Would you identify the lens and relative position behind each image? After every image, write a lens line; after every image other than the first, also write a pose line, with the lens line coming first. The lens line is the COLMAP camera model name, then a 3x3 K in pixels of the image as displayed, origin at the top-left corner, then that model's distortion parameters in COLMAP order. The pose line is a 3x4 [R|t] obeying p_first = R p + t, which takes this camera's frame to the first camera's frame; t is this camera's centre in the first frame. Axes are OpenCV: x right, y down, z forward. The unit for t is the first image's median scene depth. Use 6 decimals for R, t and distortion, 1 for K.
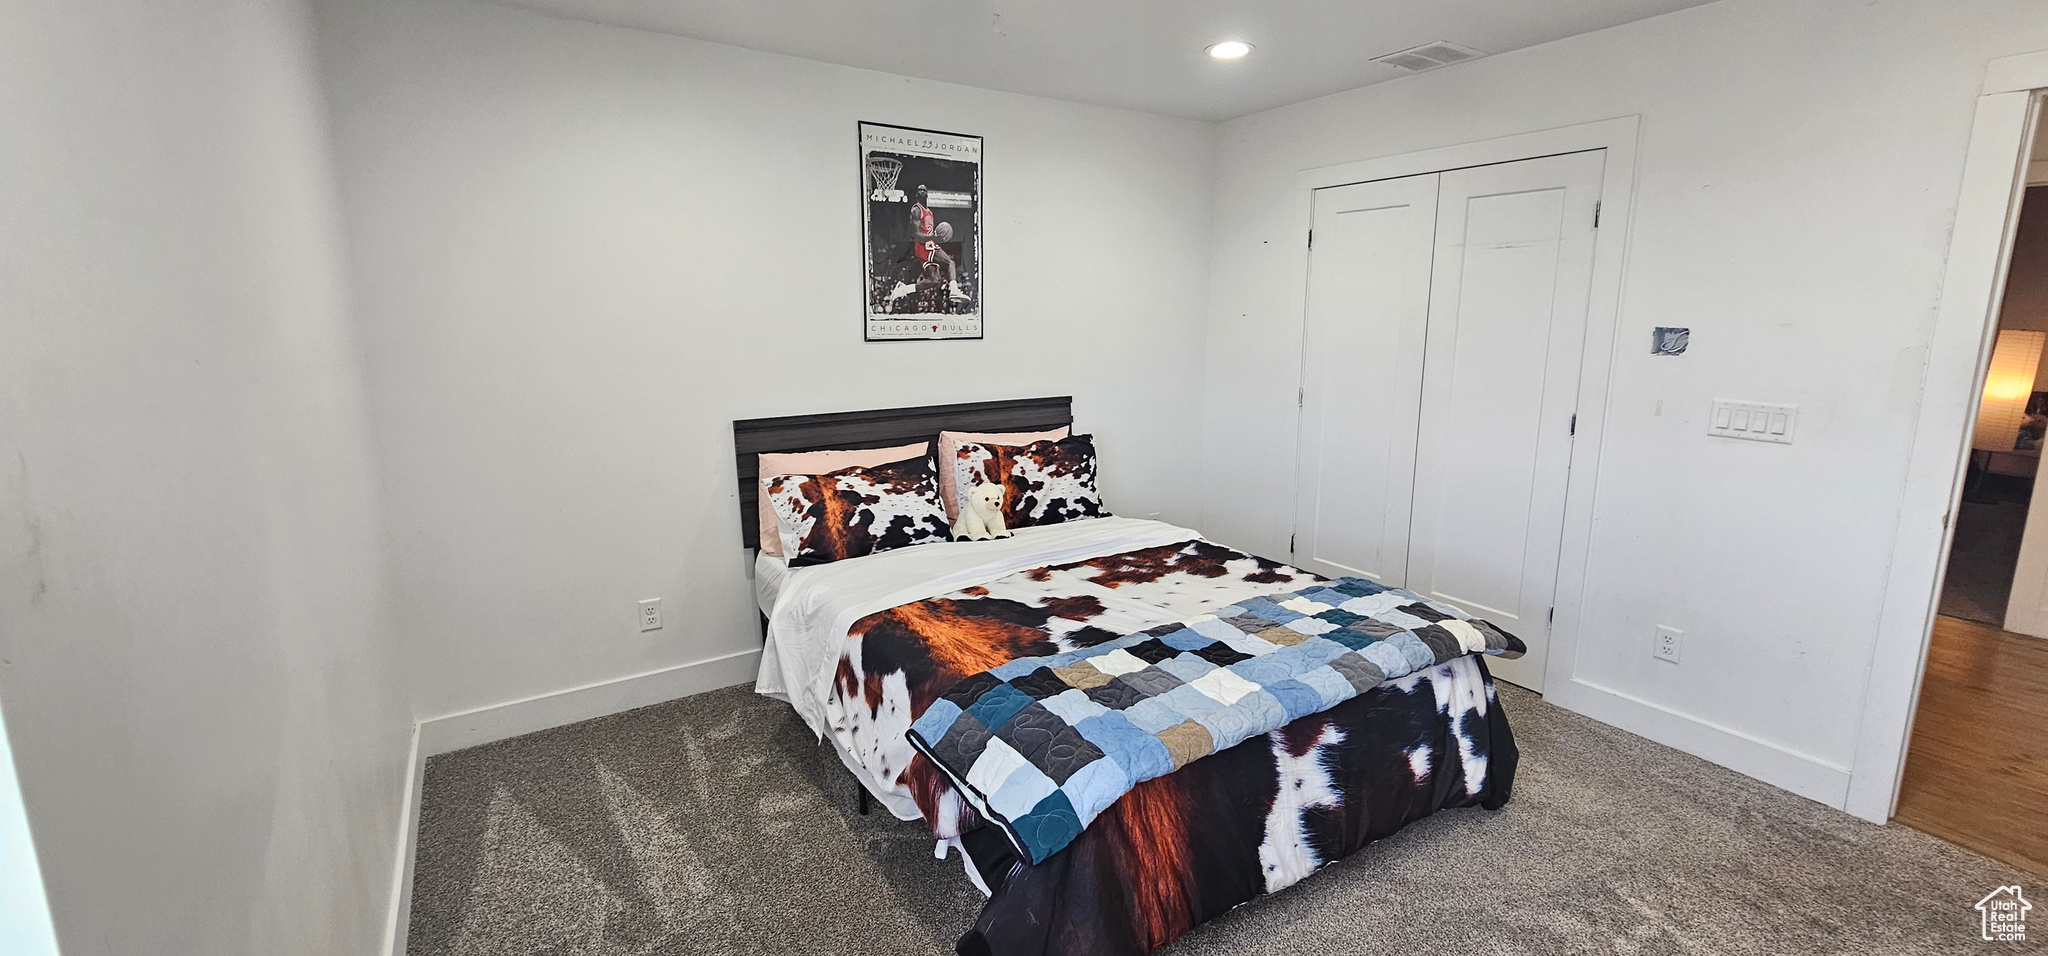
lens RADIAL K [[830.8, 0, 1028.9], [0, 830.8, 466.0], [0, 0, 1]] dist [-0.007080, 0.001642]
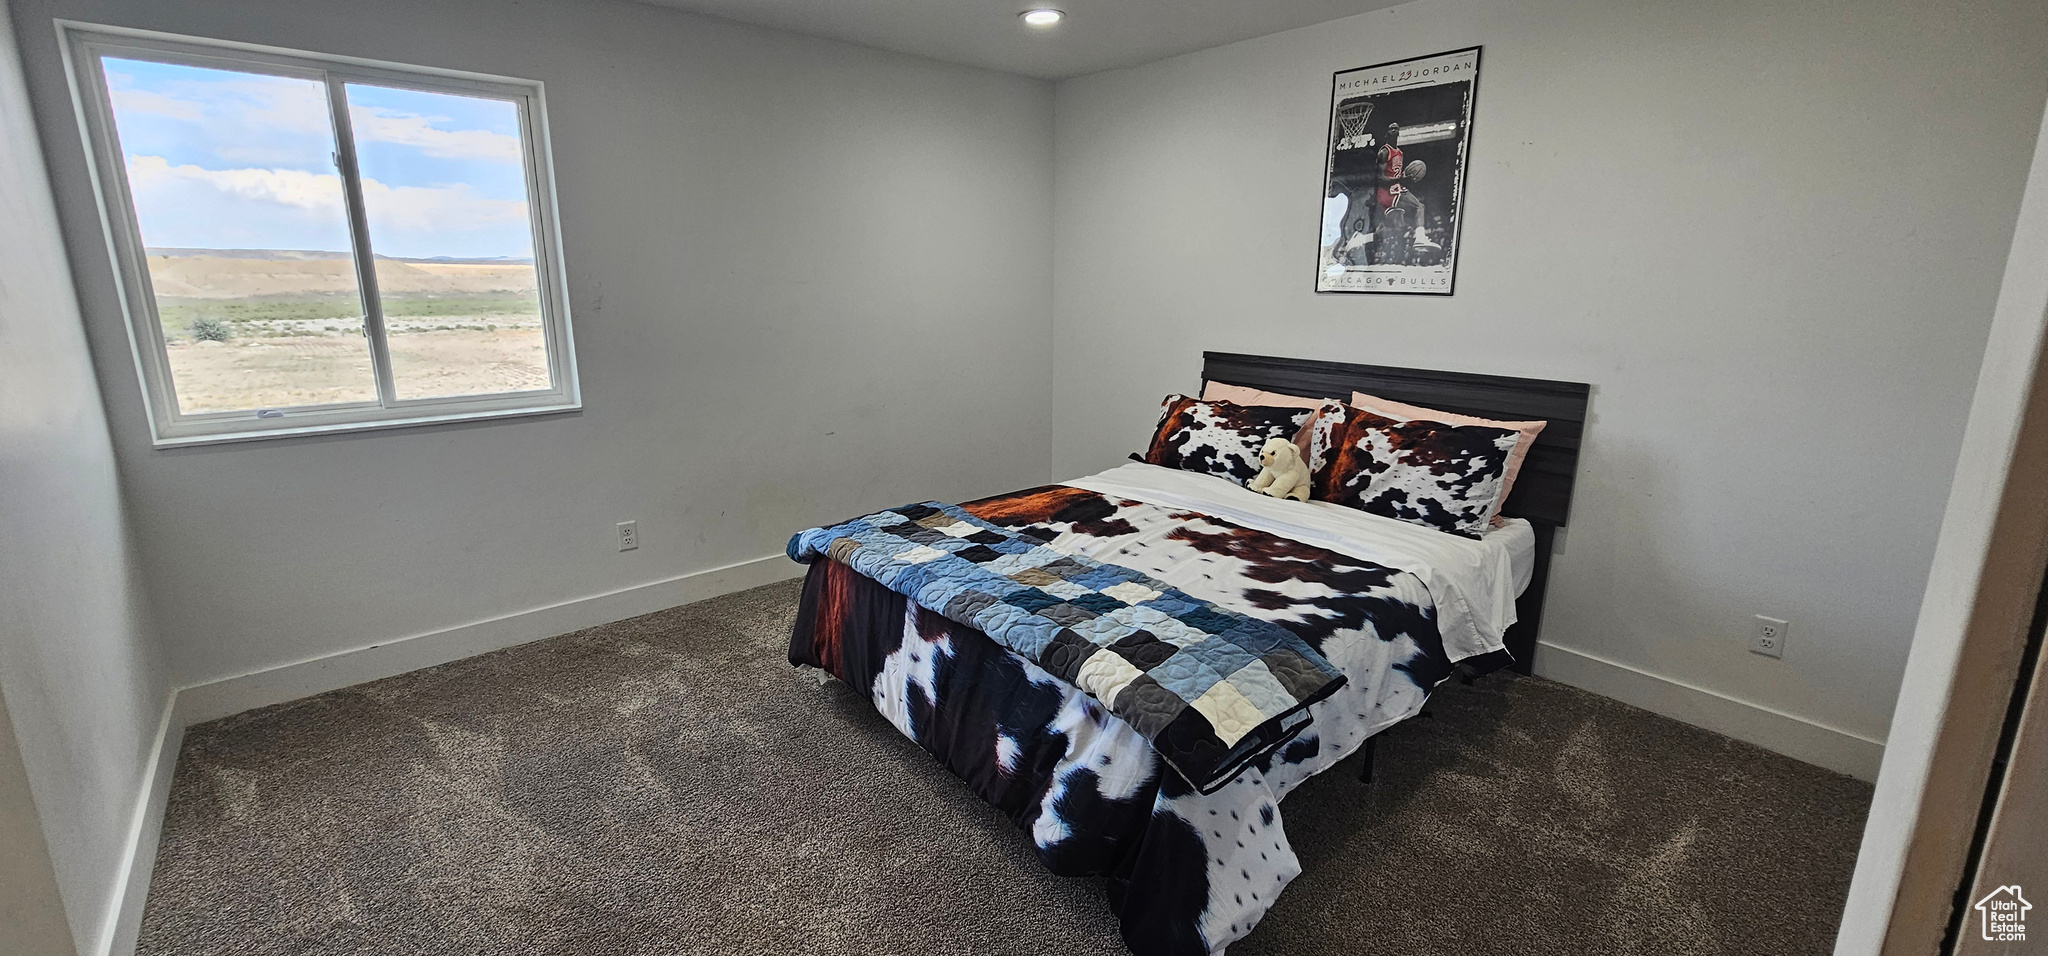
lens RADIAL K [[830.8, 0, 1032.9], [0, 830.8, 473.0], [0, 0, 1]] dist [-0.007080, 0.001642]
pose [[0.140110, 0.231723, -0.962639, 0.794475], [-0.188352, 0.960714, 0.203846, -0.078312], [0.972056, 0.152754, 0.178251, 0.509815]]
